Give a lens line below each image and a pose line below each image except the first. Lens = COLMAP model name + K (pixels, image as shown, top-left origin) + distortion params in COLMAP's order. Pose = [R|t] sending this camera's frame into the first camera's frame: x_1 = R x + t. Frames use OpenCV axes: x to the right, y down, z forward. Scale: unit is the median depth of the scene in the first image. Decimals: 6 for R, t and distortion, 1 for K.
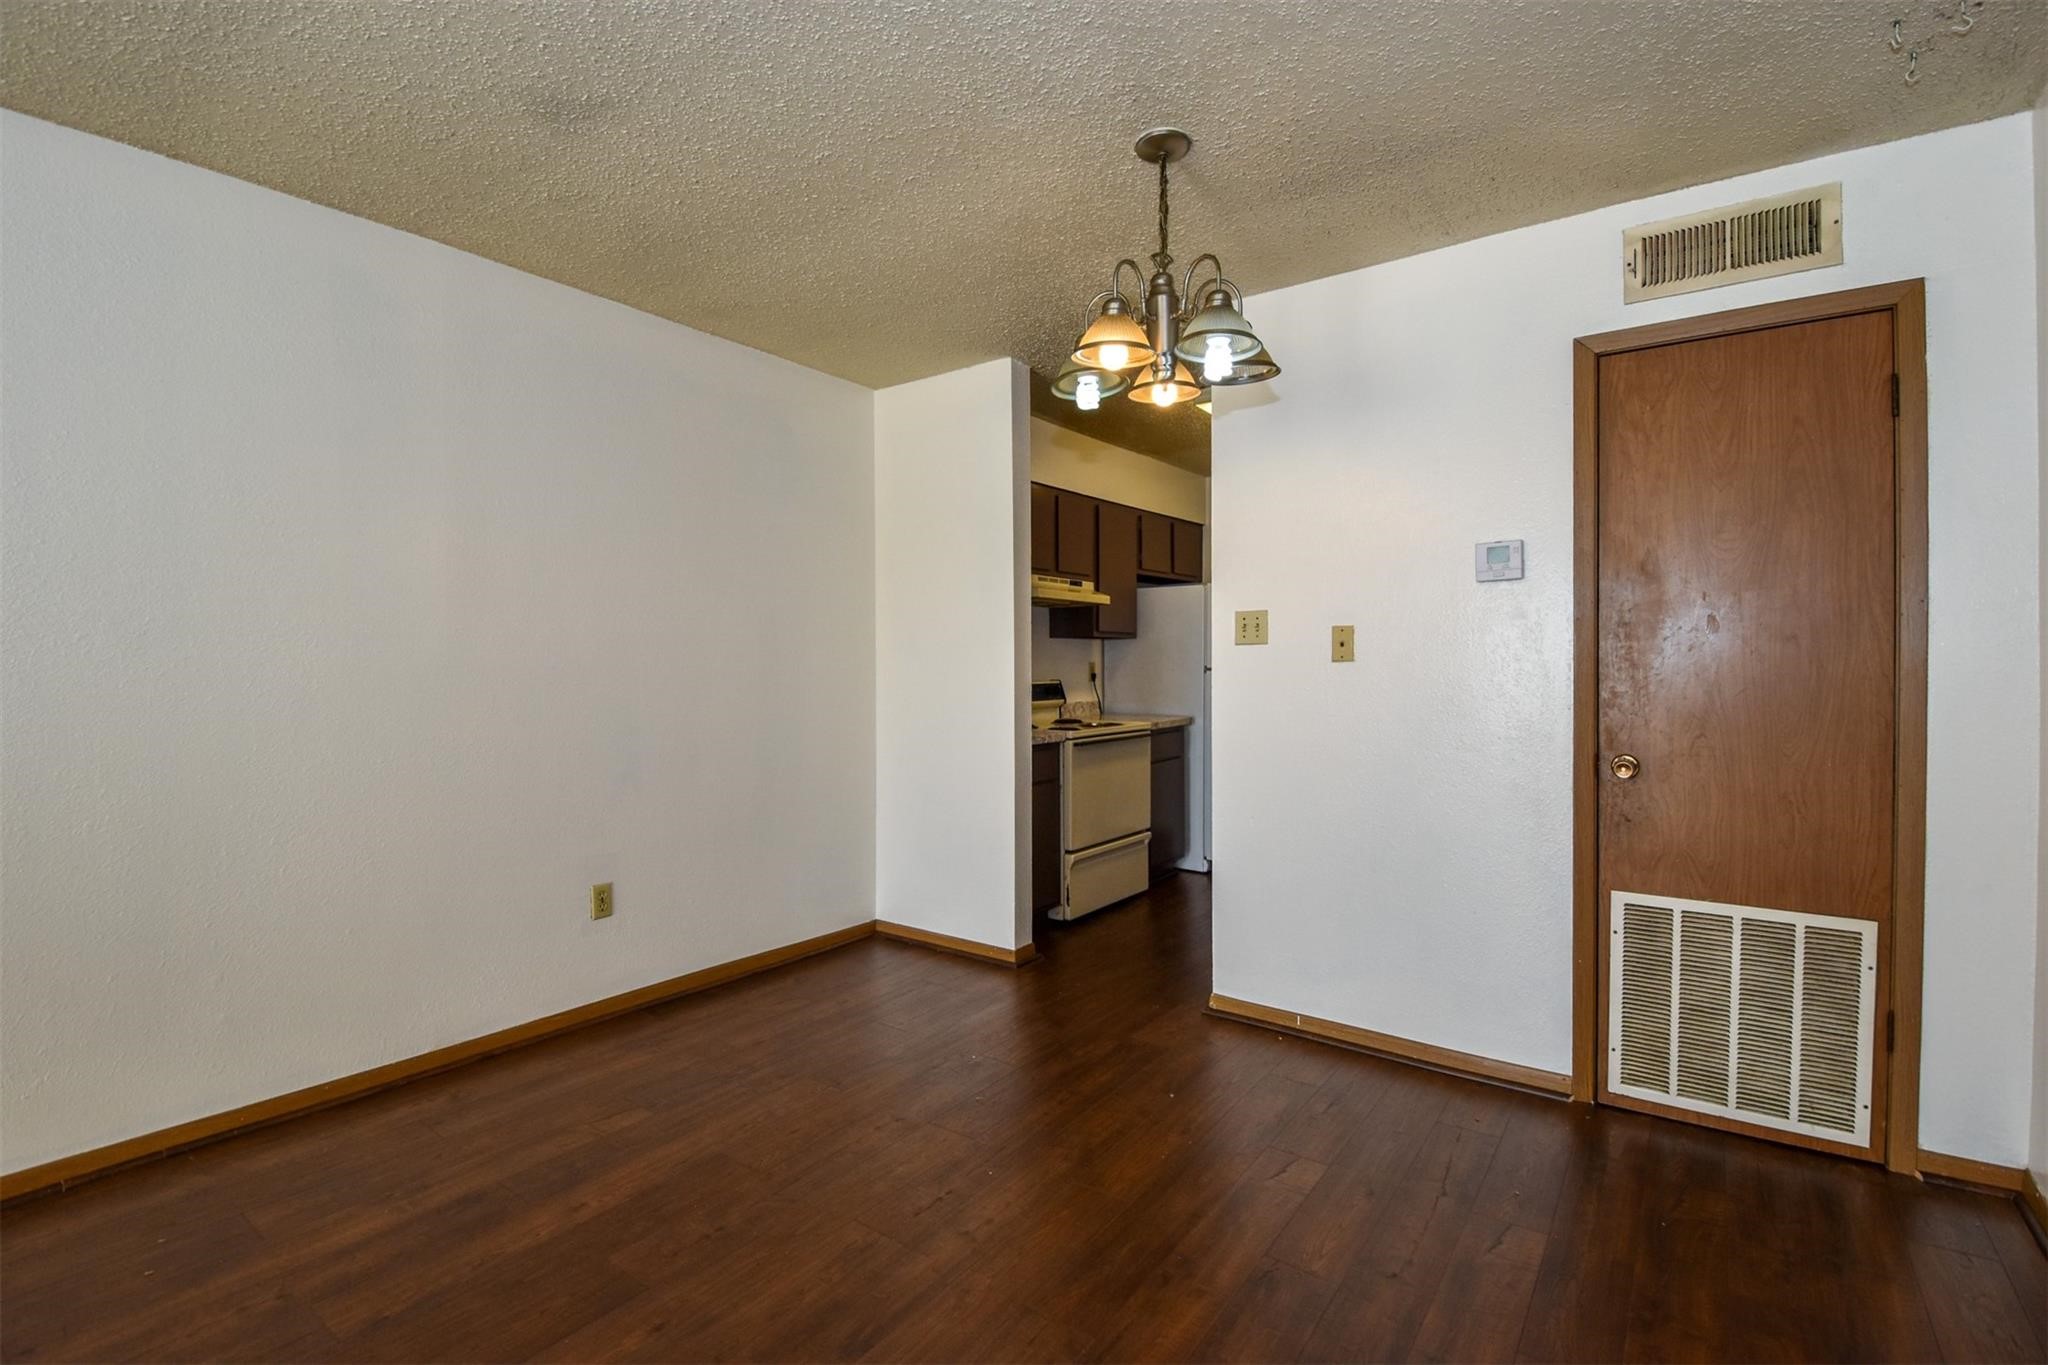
lens RADIAL K [[936.7, 0, 1031.6], [0, 936.7, 682.1], [0, 0, 1]] dist [0.004239, -0.015664]
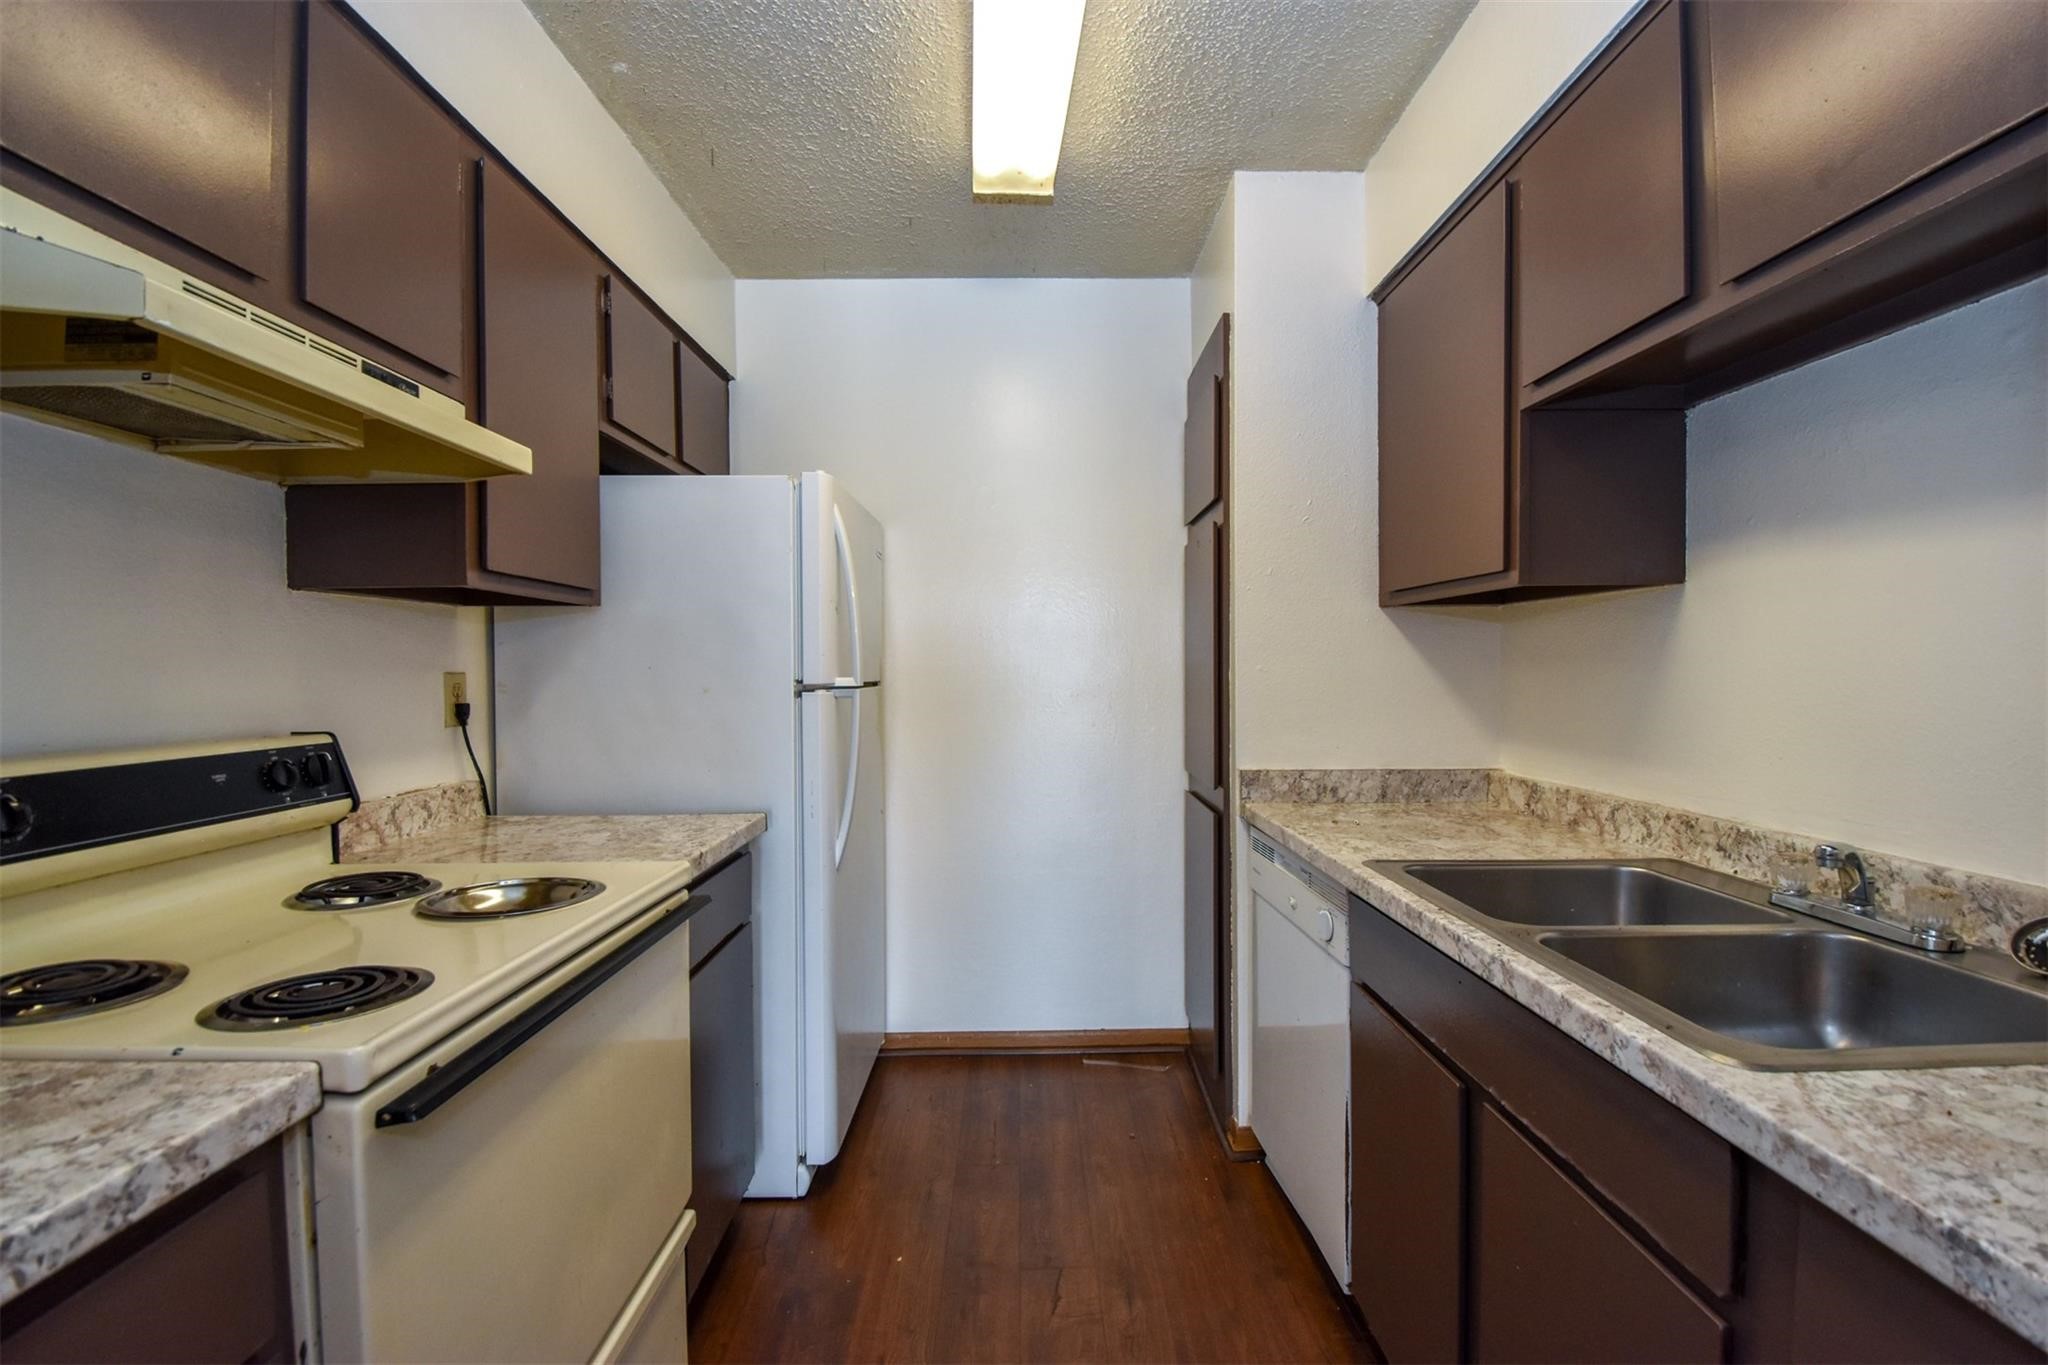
lens RADIAL K [[936.7, 0, 1042.4], [0, 936.7, 689.2], [0, 0, 1]] dist [0.004239, -0.015664]
pose [[0.803353, -0.009022, 0.595434, 0.032964], [0.011208, 0.999937, 0.000030, -0.012580], [-0.595397, 0.006649, 0.803404, 0.605409]]
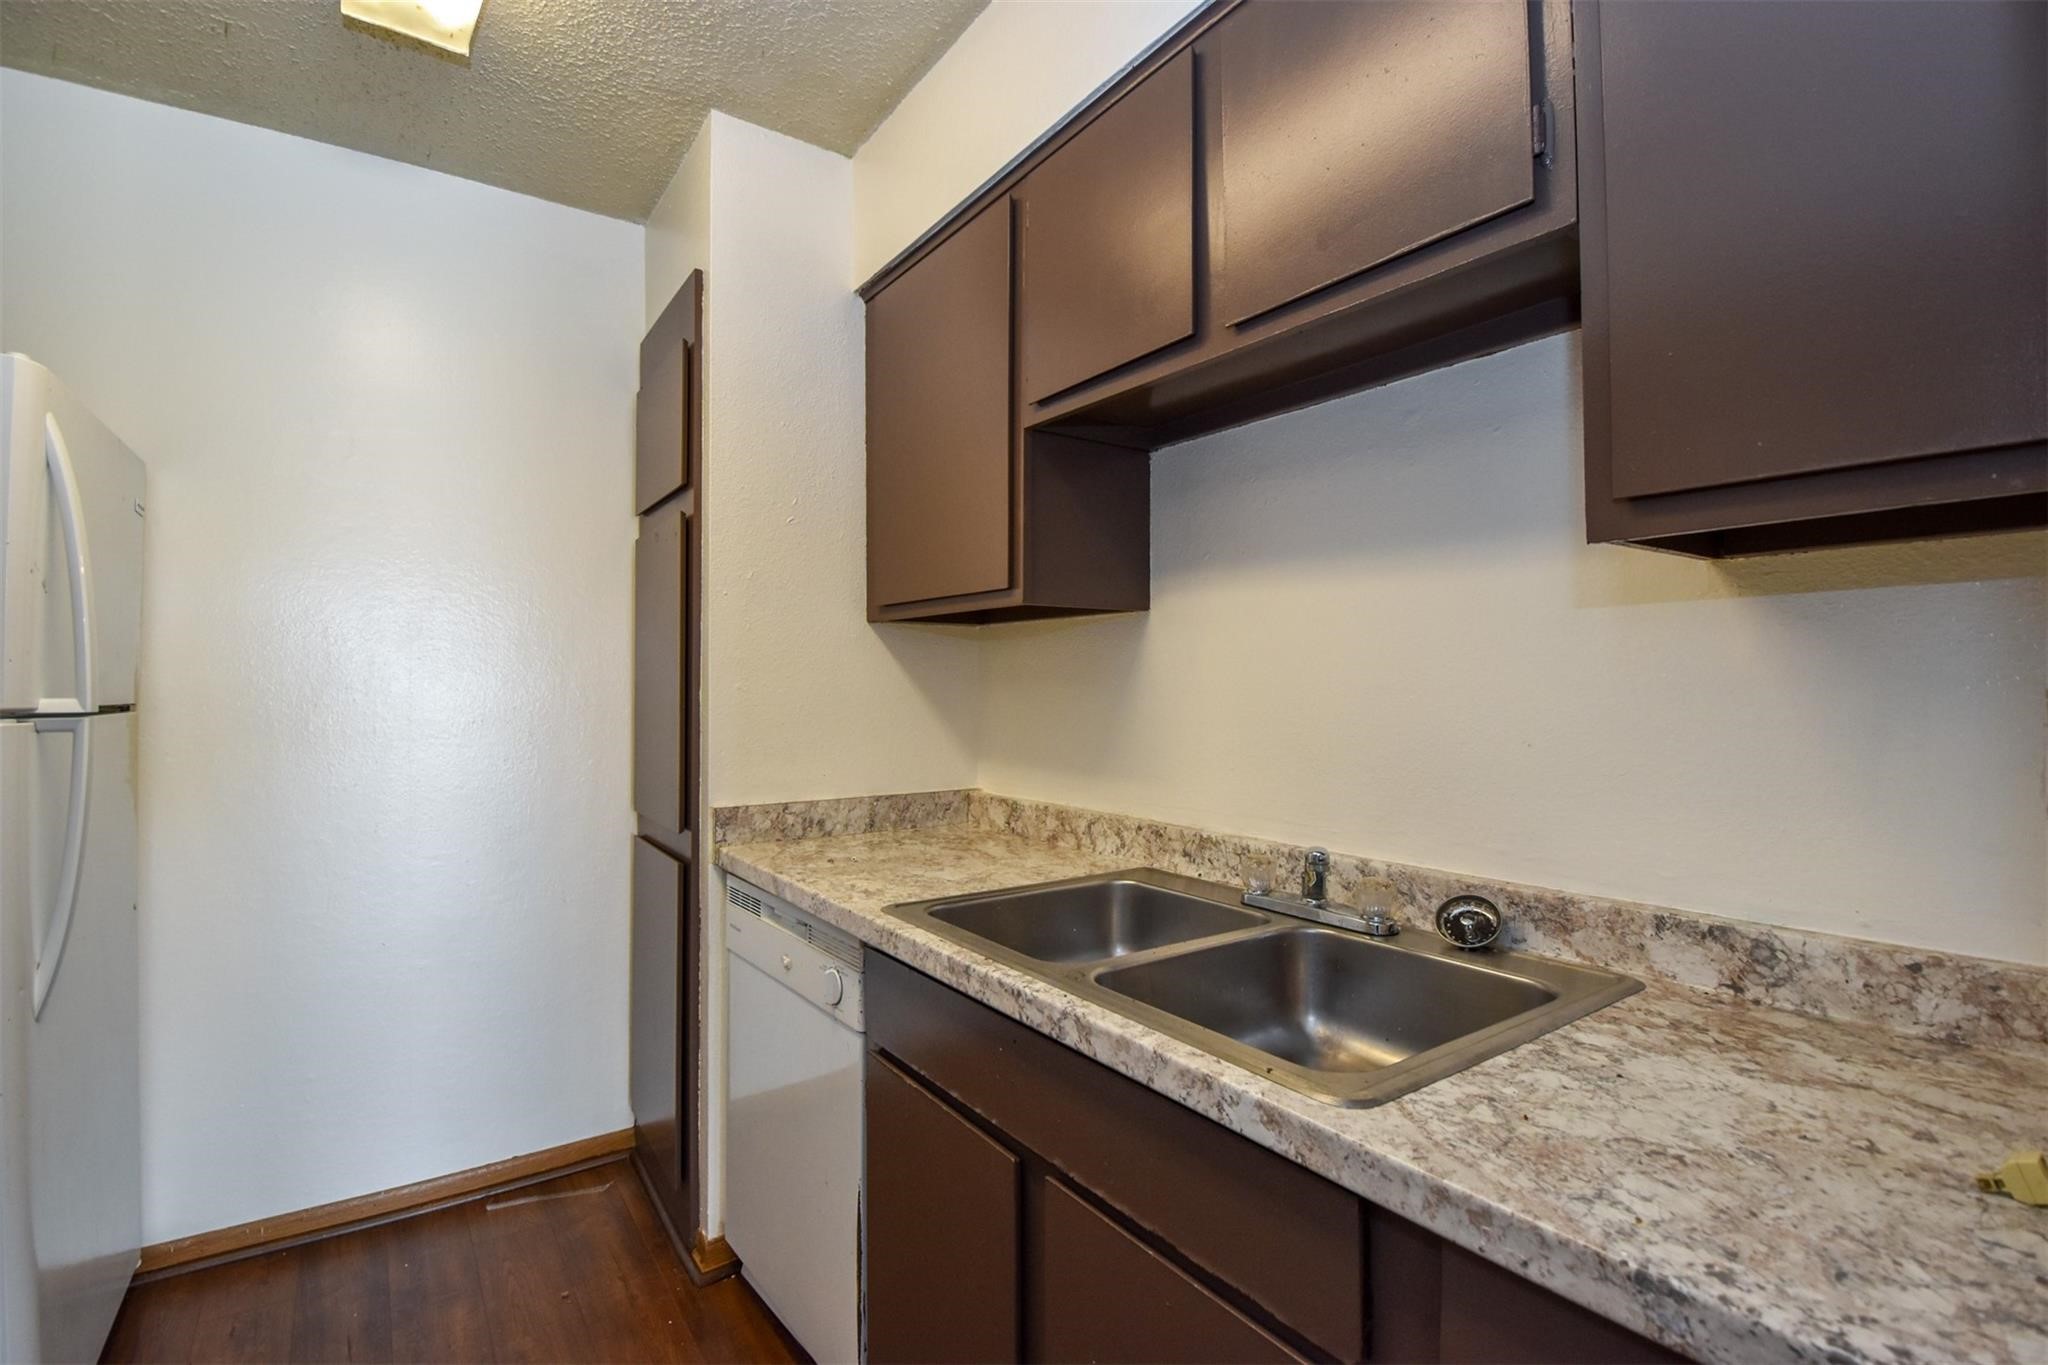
lens RADIAL K [[936.7, 0, 1045.1], [0, 936.7, 670.3], [0, 0, 1]] dist [0.004239, -0.015664]
pose [[0.324425, 0.024656, 0.945590, 0.060897], [0.017487, 0.999333, -0.032057, -0.013656], [-0.945750, 0.026936, 0.323777, 0.658902]]
